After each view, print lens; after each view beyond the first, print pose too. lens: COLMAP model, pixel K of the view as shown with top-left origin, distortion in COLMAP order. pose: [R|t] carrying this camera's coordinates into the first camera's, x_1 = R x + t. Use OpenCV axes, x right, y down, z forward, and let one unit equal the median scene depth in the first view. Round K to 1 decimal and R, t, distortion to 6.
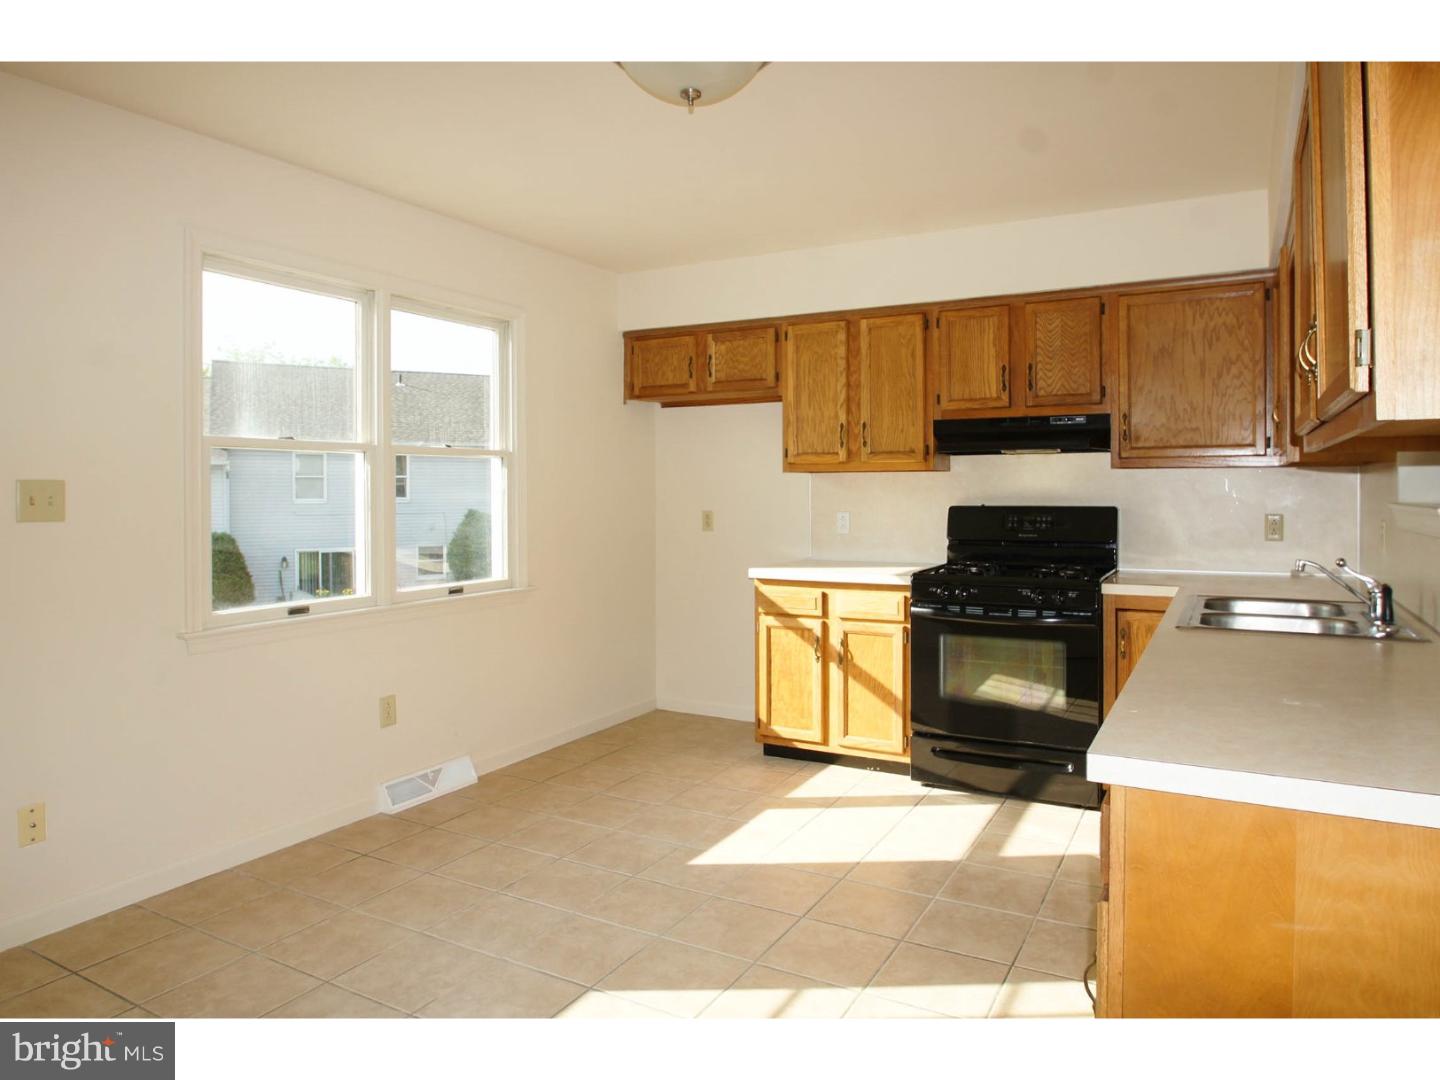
lens RADIAL K [[872.4, 0, 721.4], [0, 872.4, 486.1], [0, 0, 1]] dist [-0.039698, 0.015307]
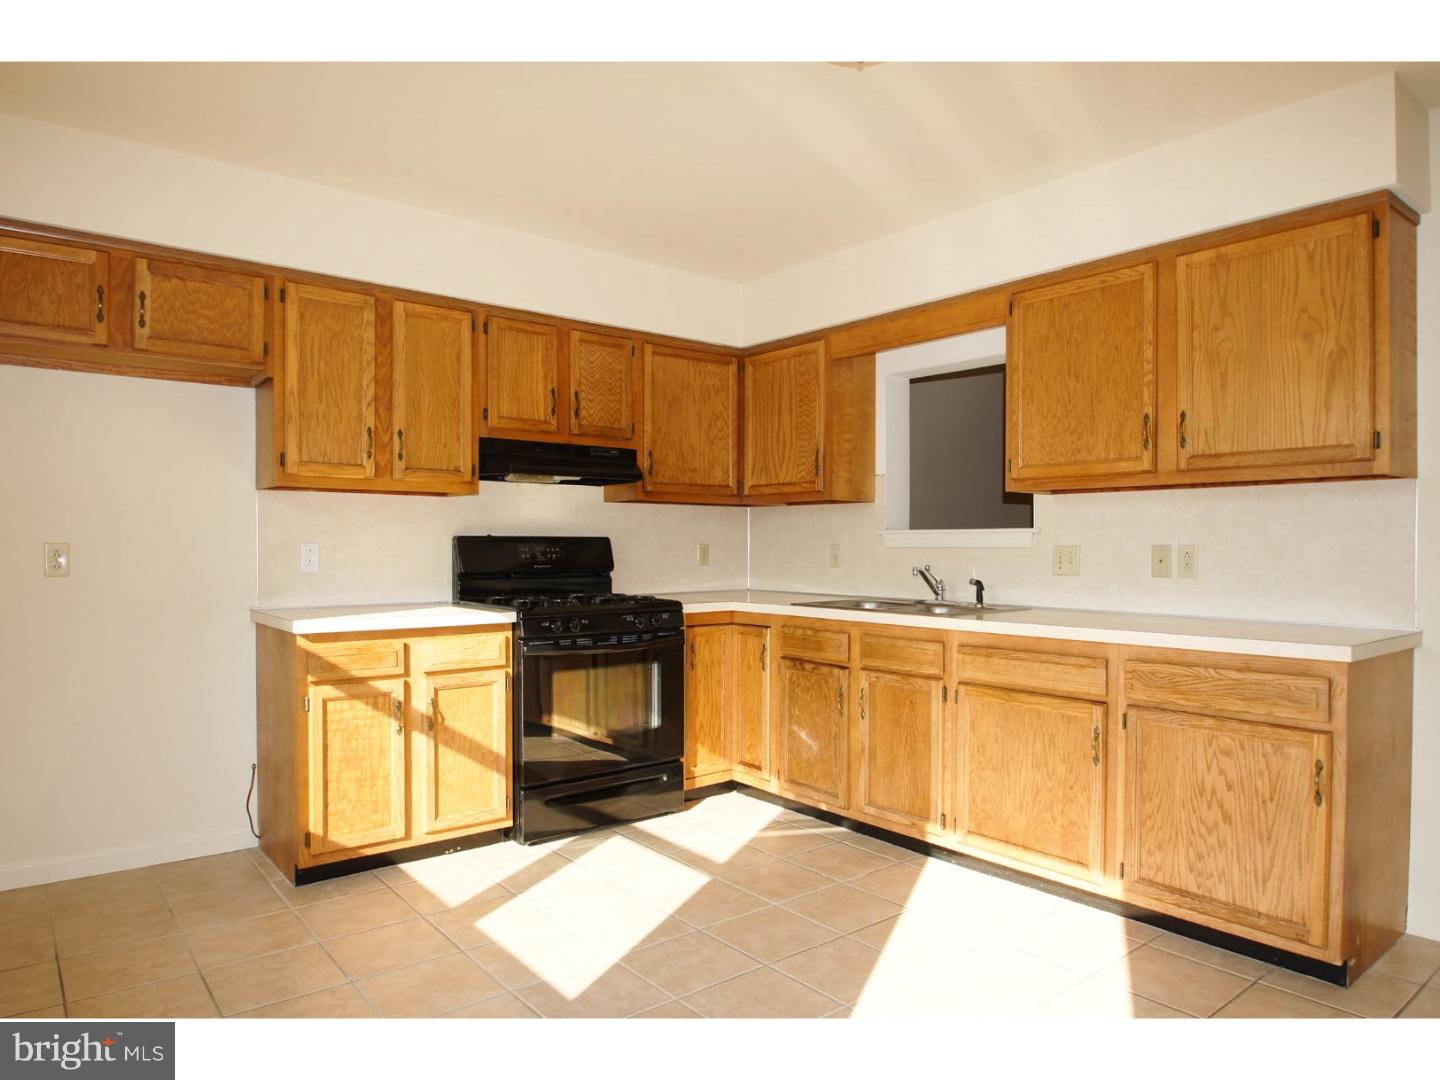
lens RADIAL K [[932.4, 0, 720.0], [0, 932.4, 540.0], [0, 0, 1]] dist [-0.008439, 0.000282]
pose [[0.399351, 0.007064, 0.916771, -0.534096], [-0.012203, 0.999923, -0.002389, 0.028139], [-0.916717, -0.010233, 0.399407, 0.409829]]
